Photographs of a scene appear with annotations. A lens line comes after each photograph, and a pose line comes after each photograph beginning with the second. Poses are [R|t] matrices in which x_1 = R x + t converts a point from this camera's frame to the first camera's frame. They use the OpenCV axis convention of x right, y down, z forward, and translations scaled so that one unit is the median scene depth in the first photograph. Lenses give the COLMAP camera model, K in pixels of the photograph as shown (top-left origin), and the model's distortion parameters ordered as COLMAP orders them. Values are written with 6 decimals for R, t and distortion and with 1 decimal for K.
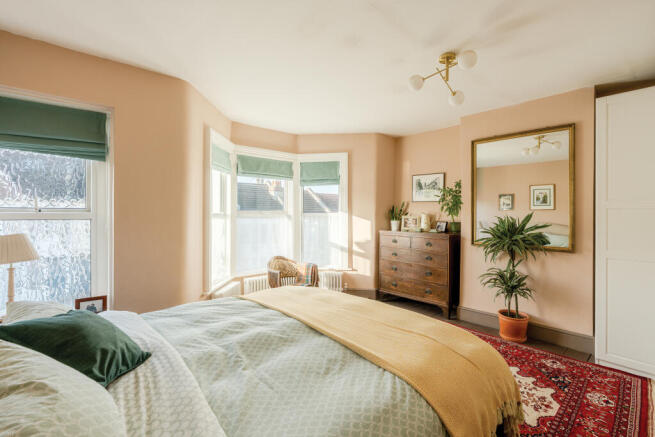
lens RADIAL K [[296.4, 0, 315.7], [0, 296.4, 214.7], [0, 0, 1]] dist [-0.012687, 0.002843]
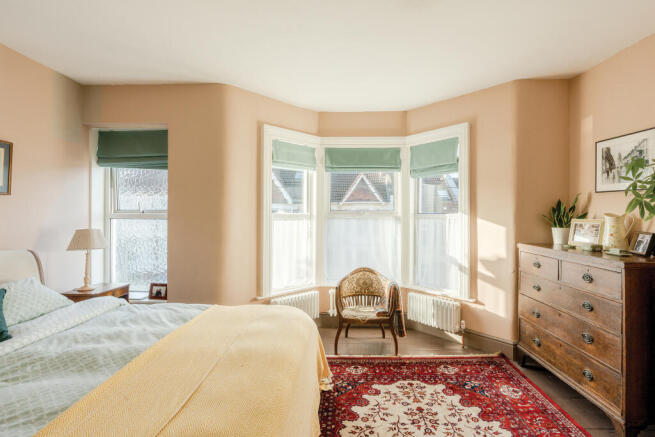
lens RADIAL K [[317.3, 0, 327.0], [0, 317.3, 212.2], [0, 0, 1]] dist [-0.006562, -0.000511]
pose [[0.743732, -0.002441, -0.668474, 0.356186], [-0.004687, 0.999950, -0.008866, -0.002121], [0.668462, 0.009727, 0.743683, 0.280088]]
